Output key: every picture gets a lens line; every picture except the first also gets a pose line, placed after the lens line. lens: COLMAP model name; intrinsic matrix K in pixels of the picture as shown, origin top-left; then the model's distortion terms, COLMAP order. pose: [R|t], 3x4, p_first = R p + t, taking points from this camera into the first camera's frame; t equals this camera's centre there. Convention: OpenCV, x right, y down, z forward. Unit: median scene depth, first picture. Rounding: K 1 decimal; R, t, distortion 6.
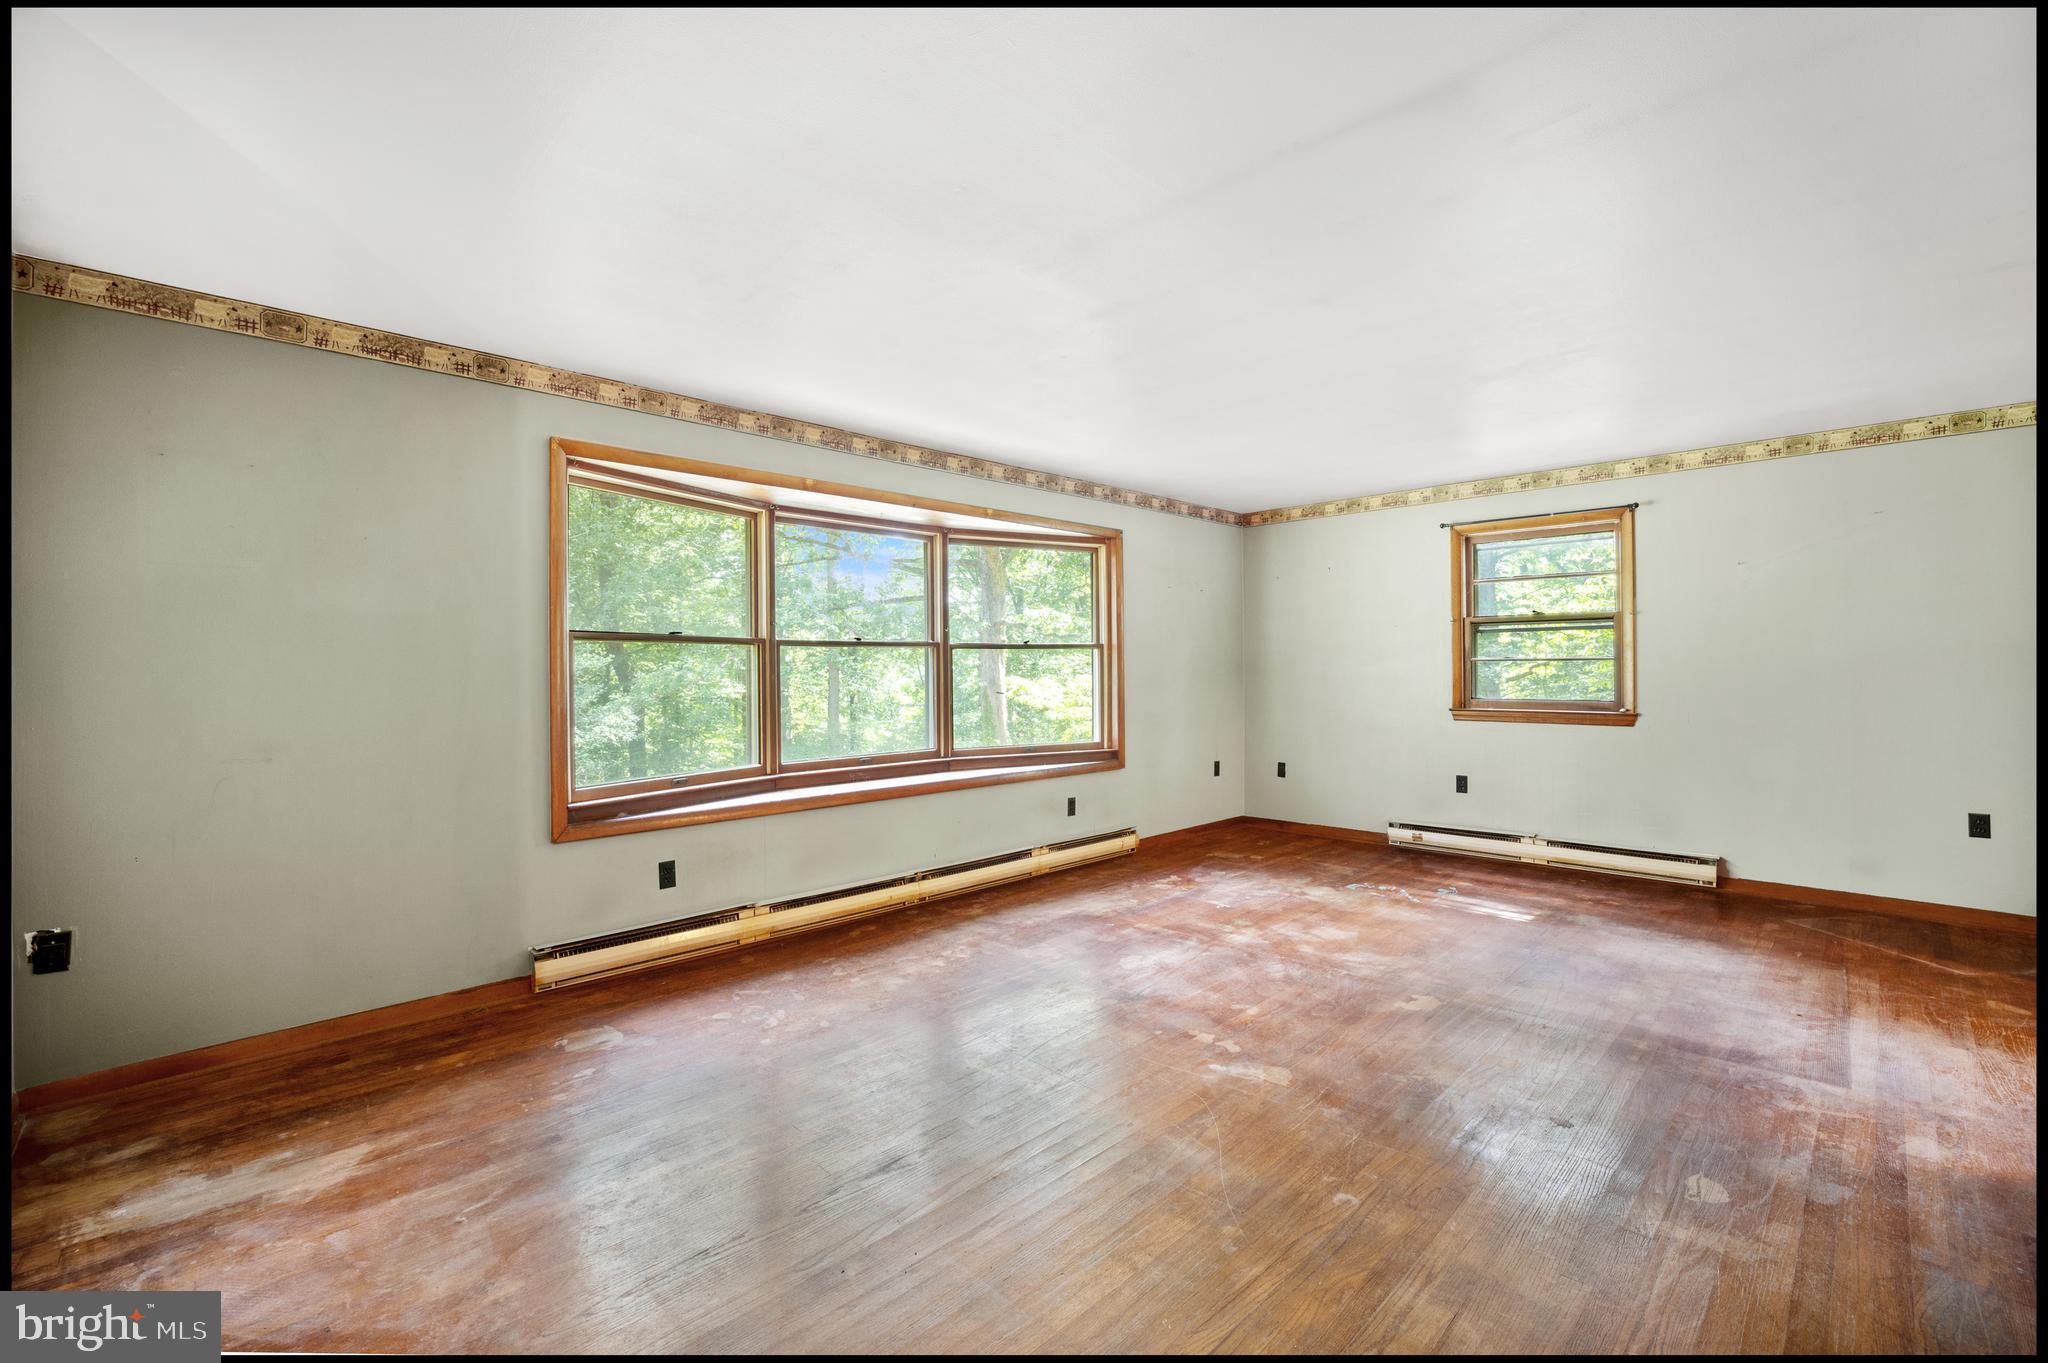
lens RADIAL K [[882.9, 0, 991.7], [0, 882.9, 678.9], [0, 0, 1]] dist [-0.074173, 0.028596]
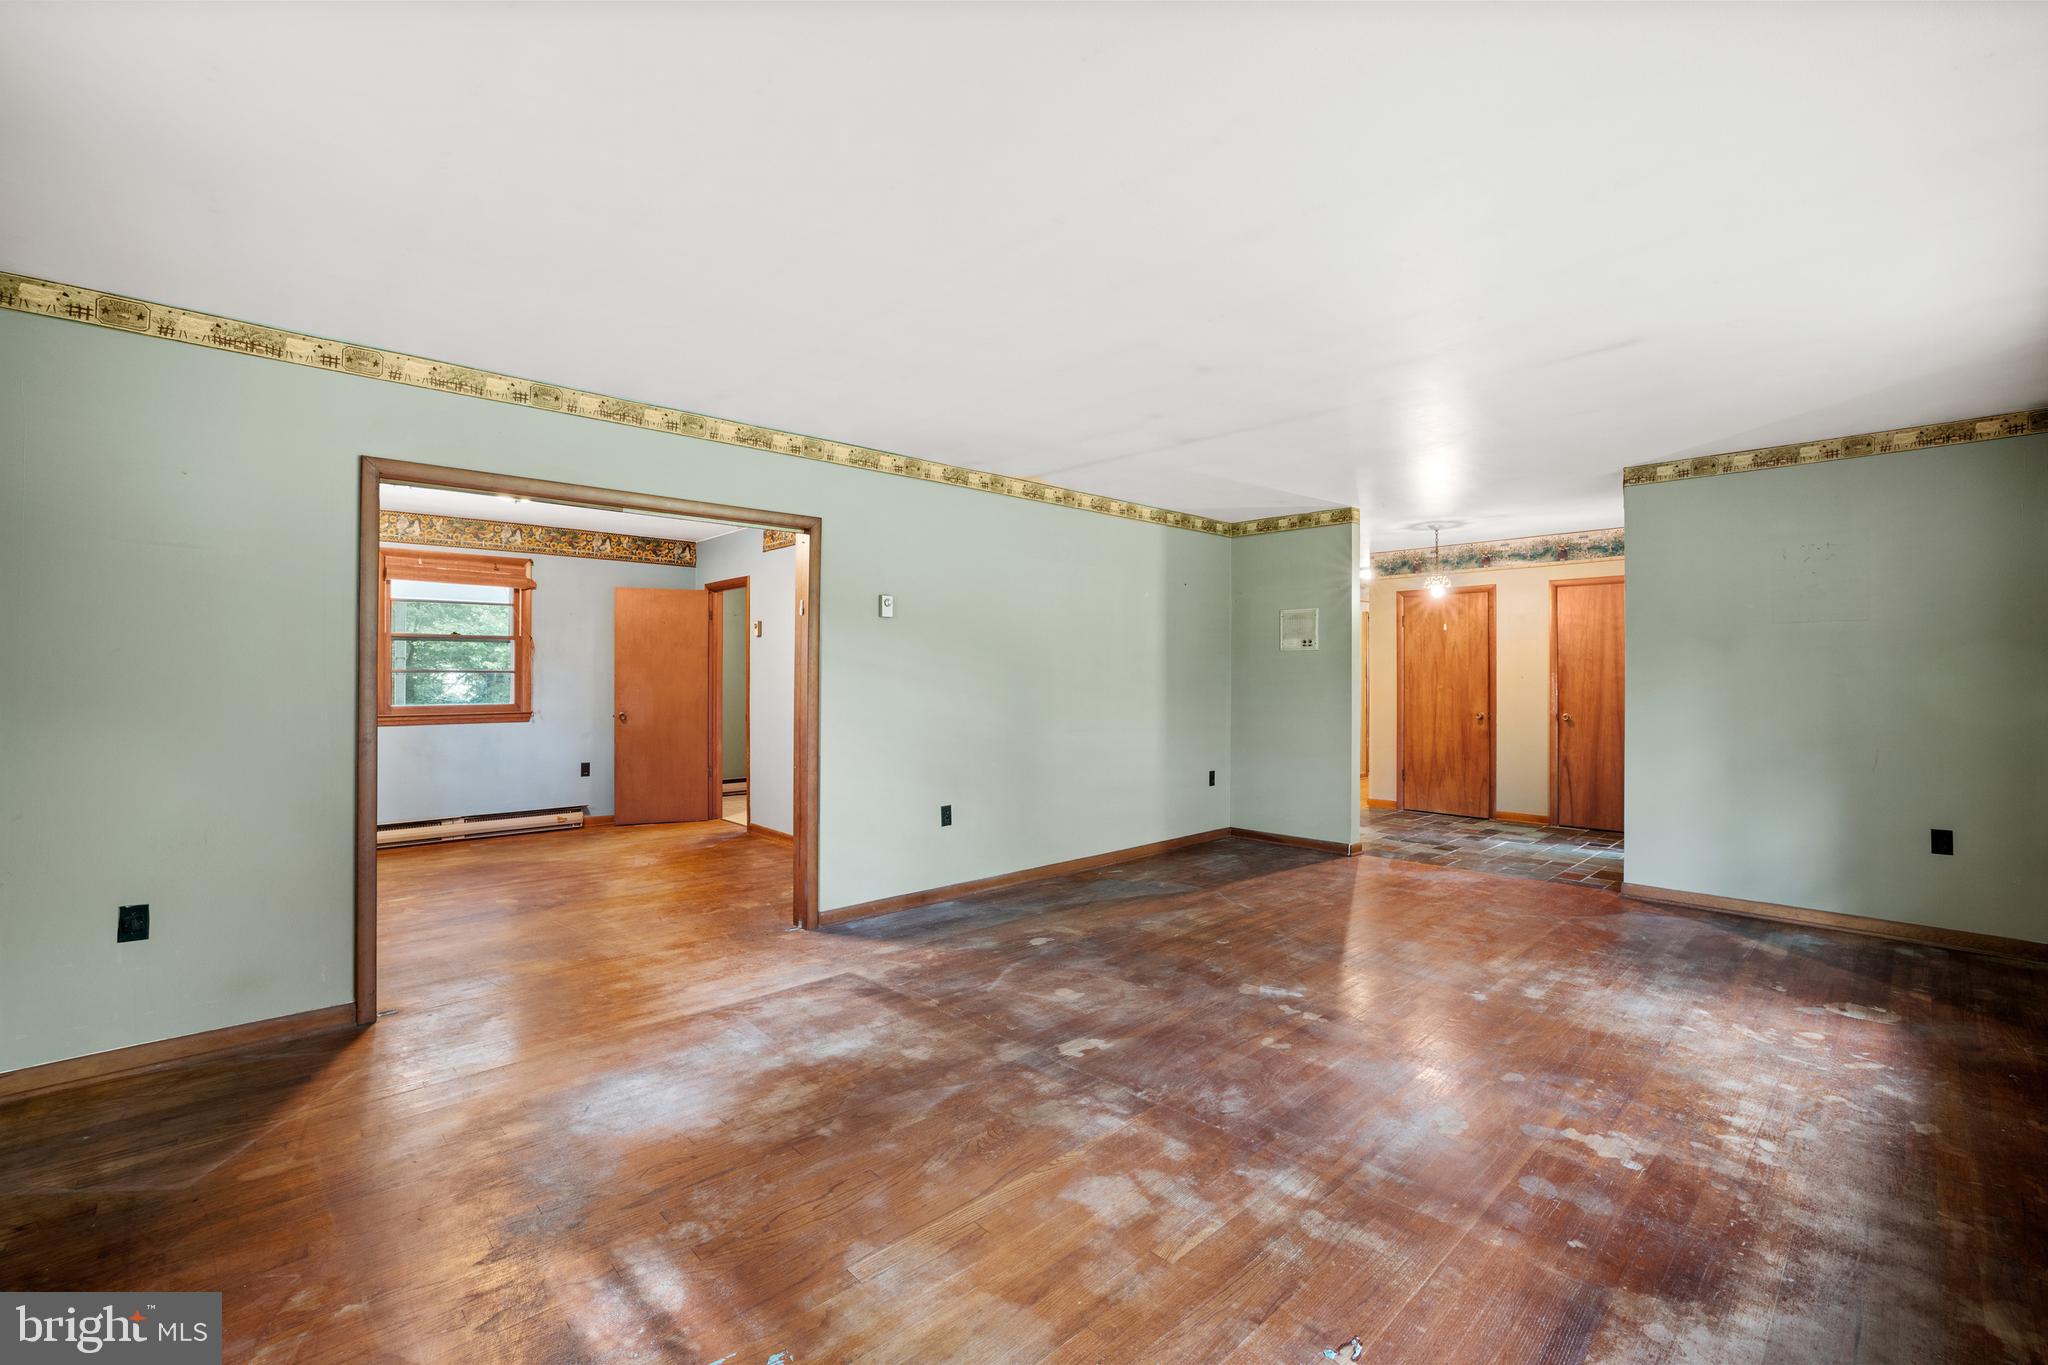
lens RADIAL K [[872.0, 0, 1021.2], [0, 872.0, 670.6], [0, 0, 1]] dist [-0.049923, 0.020300]
pose [[-0.999970, 0.006405, -0.004398, 0.483559], [0.006378, 0.999960, 0.006264, -0.023884], [0.004438, 0.006236, -0.999971, 1.641339]]
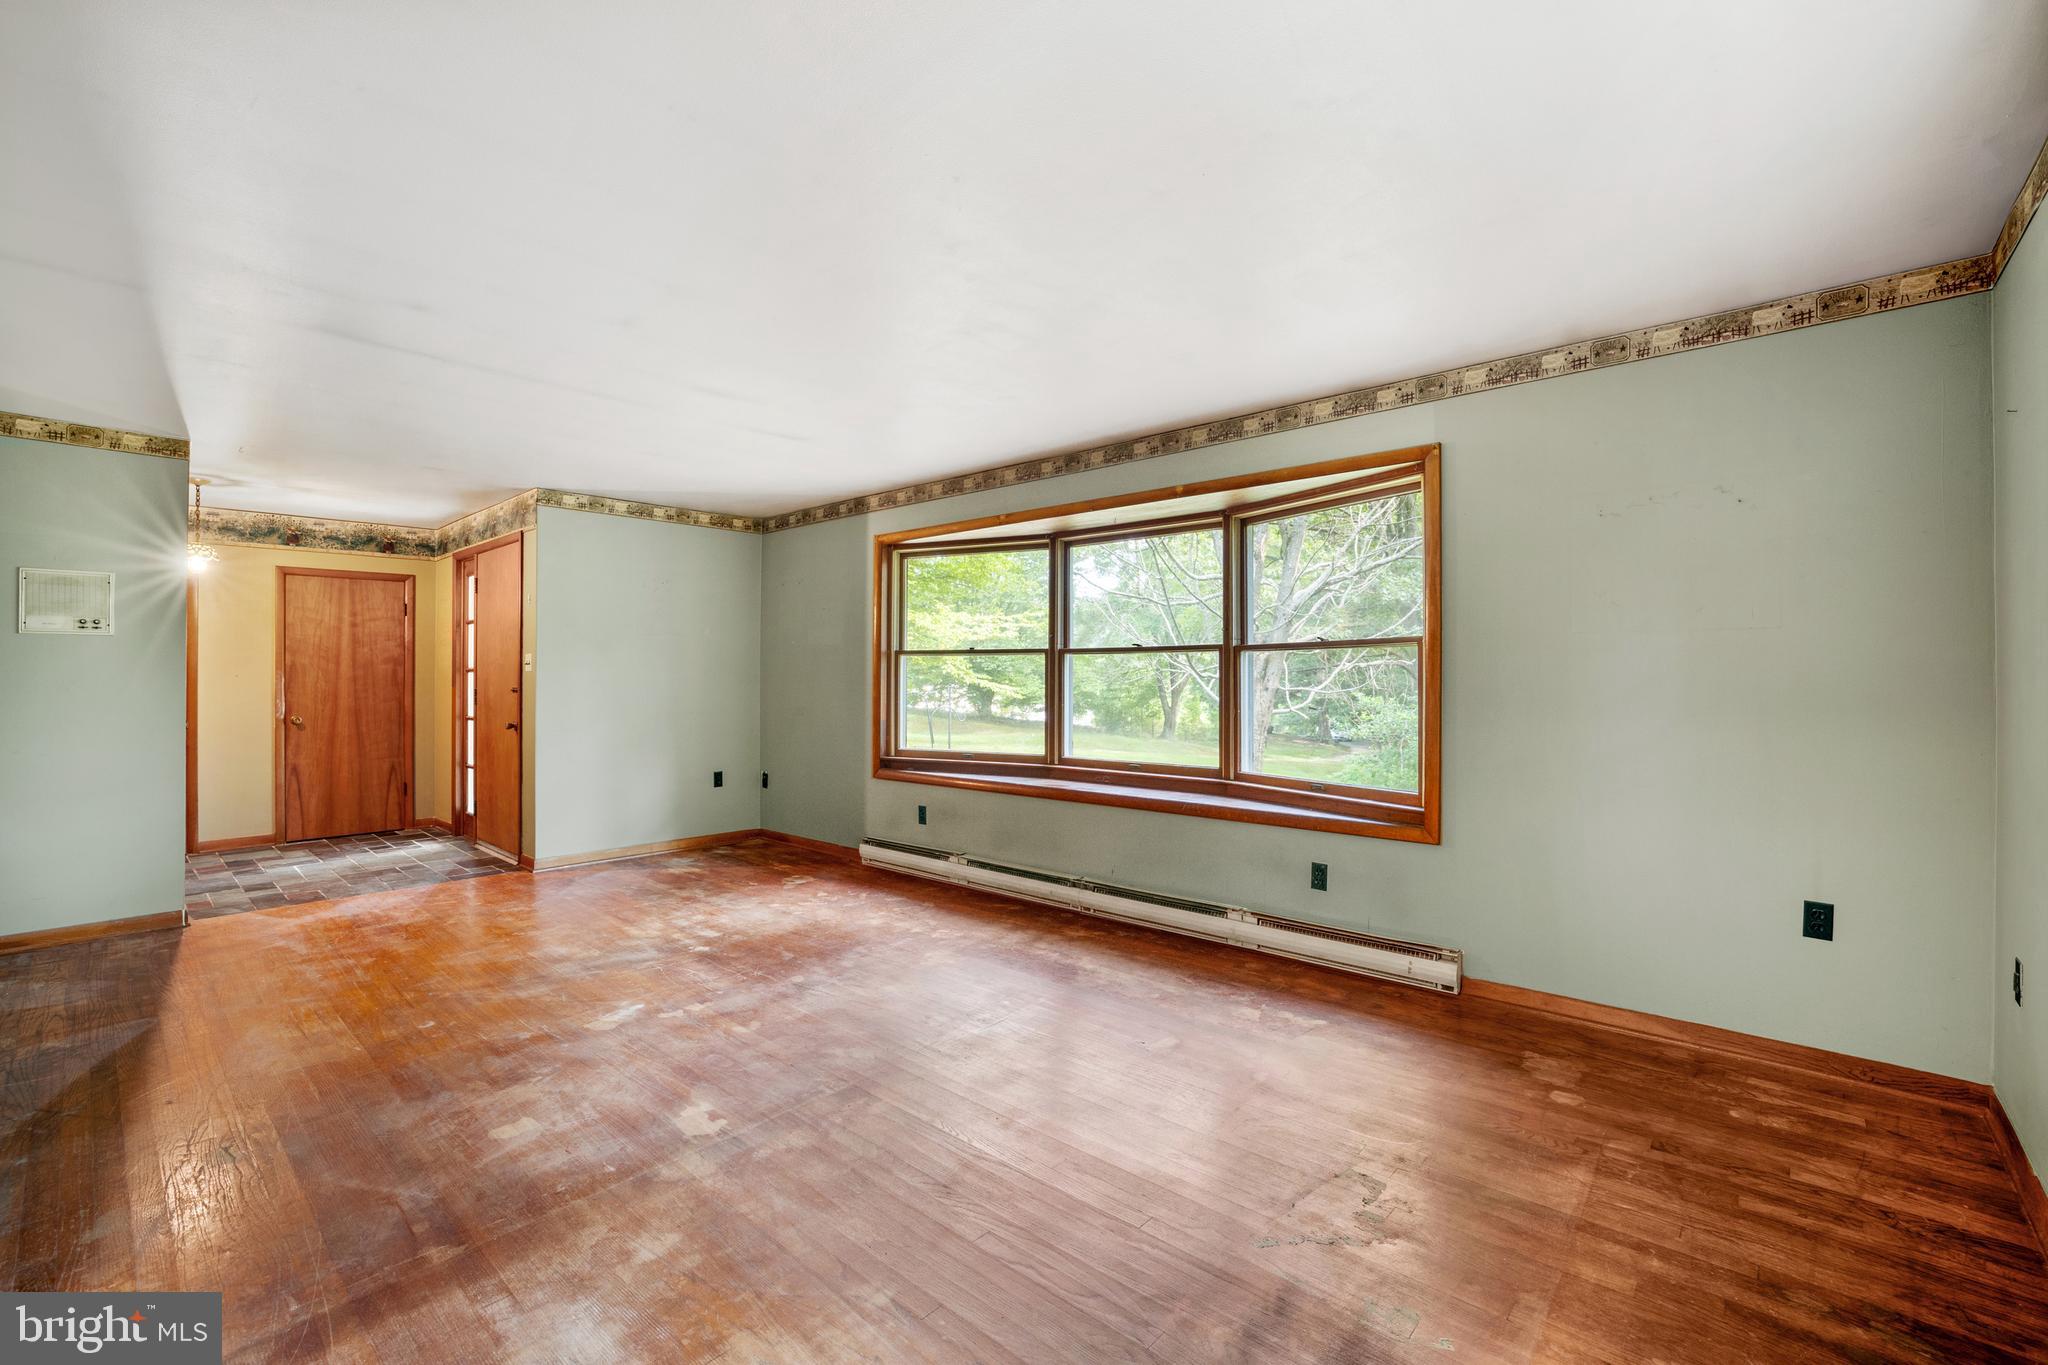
lens RADIAL K [[872.0, 0, 1021.2], [0, 872.0, 670.6], [0, 0, 1]] dist [-0.049923, 0.020300]
pose [[0.081064, 0.002249, -0.996706, 1.089863], [-0.012067, 0.999926, 0.001275, -0.019907], [0.996636, 0.011924, 0.081085, 1.044032]]
